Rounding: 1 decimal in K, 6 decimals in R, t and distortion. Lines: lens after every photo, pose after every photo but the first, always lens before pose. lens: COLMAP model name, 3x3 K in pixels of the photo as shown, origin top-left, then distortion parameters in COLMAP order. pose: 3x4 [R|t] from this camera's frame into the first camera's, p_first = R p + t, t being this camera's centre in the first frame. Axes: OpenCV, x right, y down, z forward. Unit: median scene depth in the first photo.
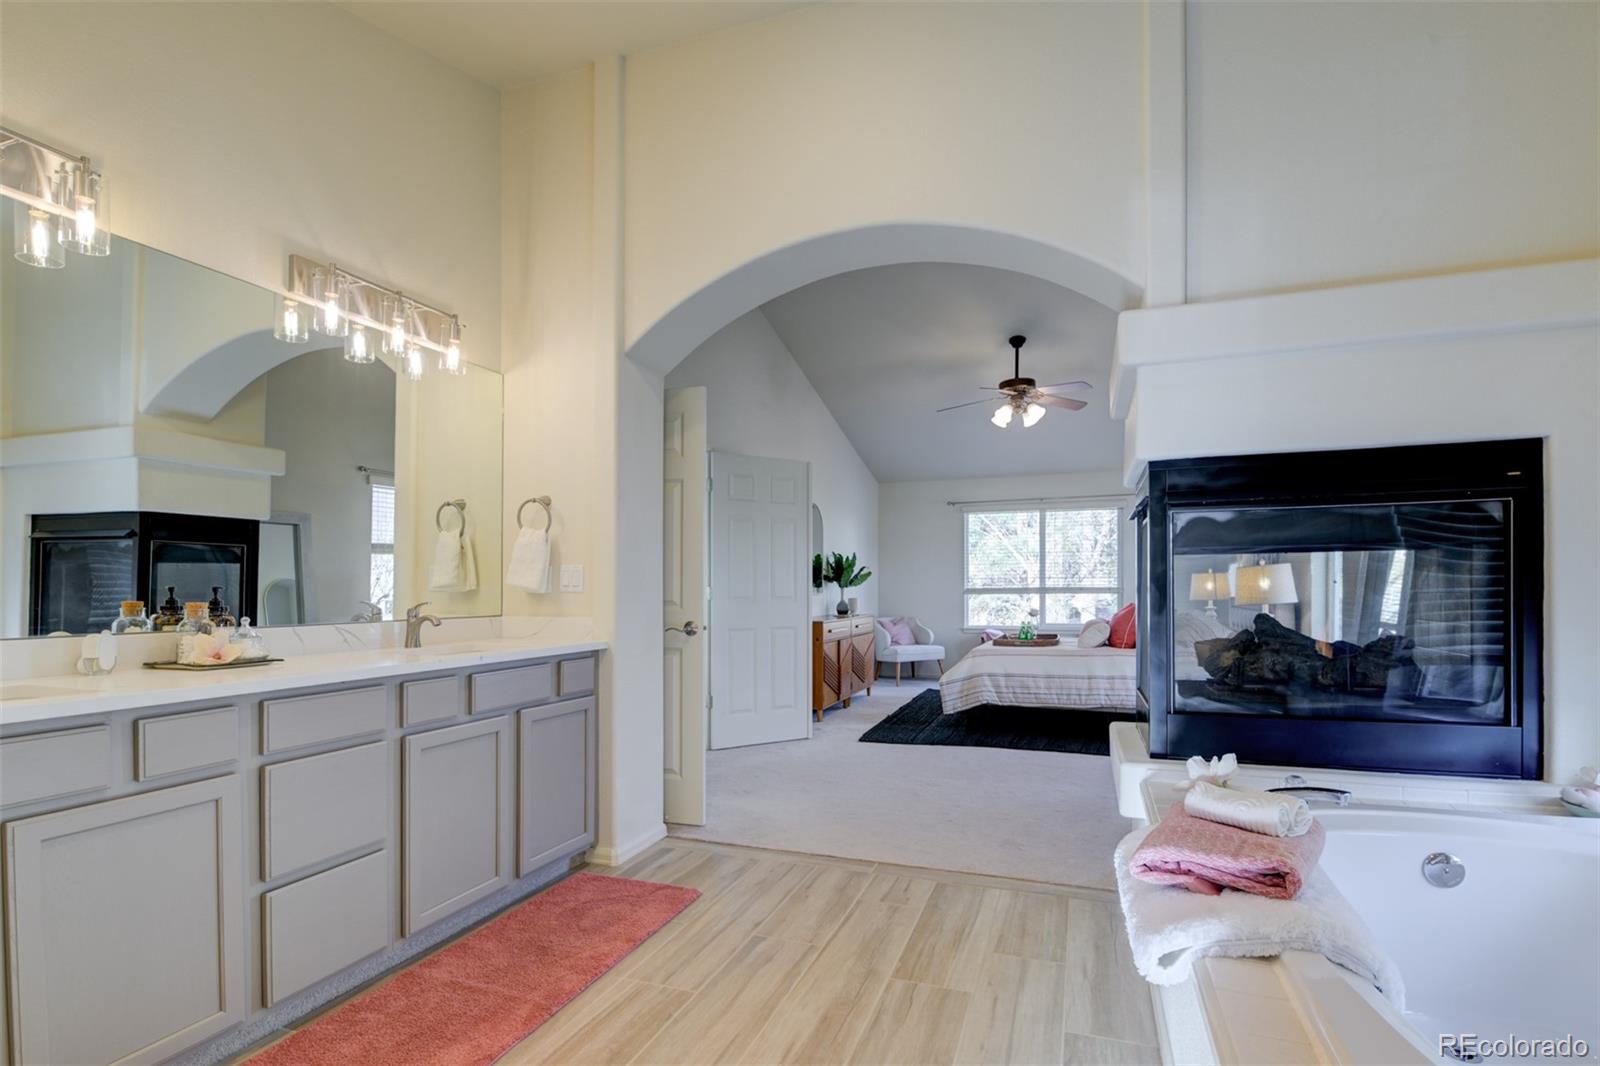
lens RADIAL K [[738.9, 0, 816.4], [0, 738.9, 590.6], [0, 0, 1]] dist [-0.024503, -0.001082]
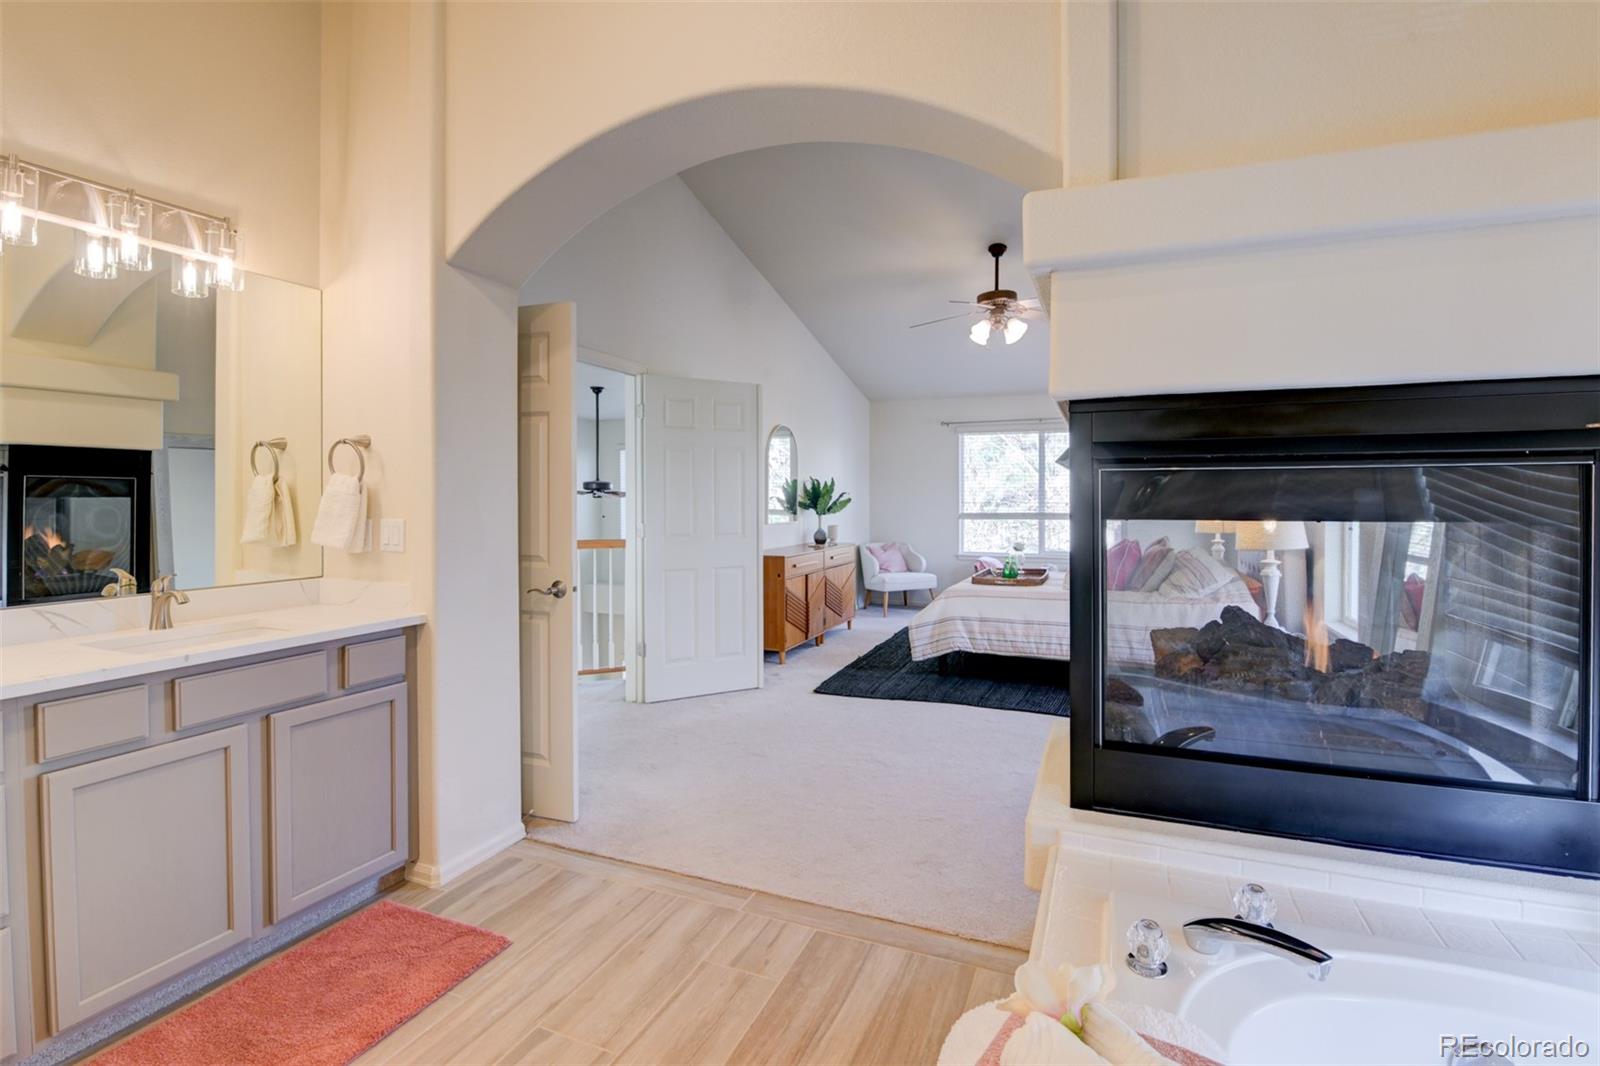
lens RADIAL K [[719.6, 0, 819.1], [0, 719.6, 501.0], [0, 0, 1]] dist [-0.012664, -0.004551]
pose [[0.999236, 0.004176, -0.038854, 0.166134], [-0.004147, 0.999991, 0.000834, -0.054208], [0.038857, -0.000673, 0.999245, 0.200694]]
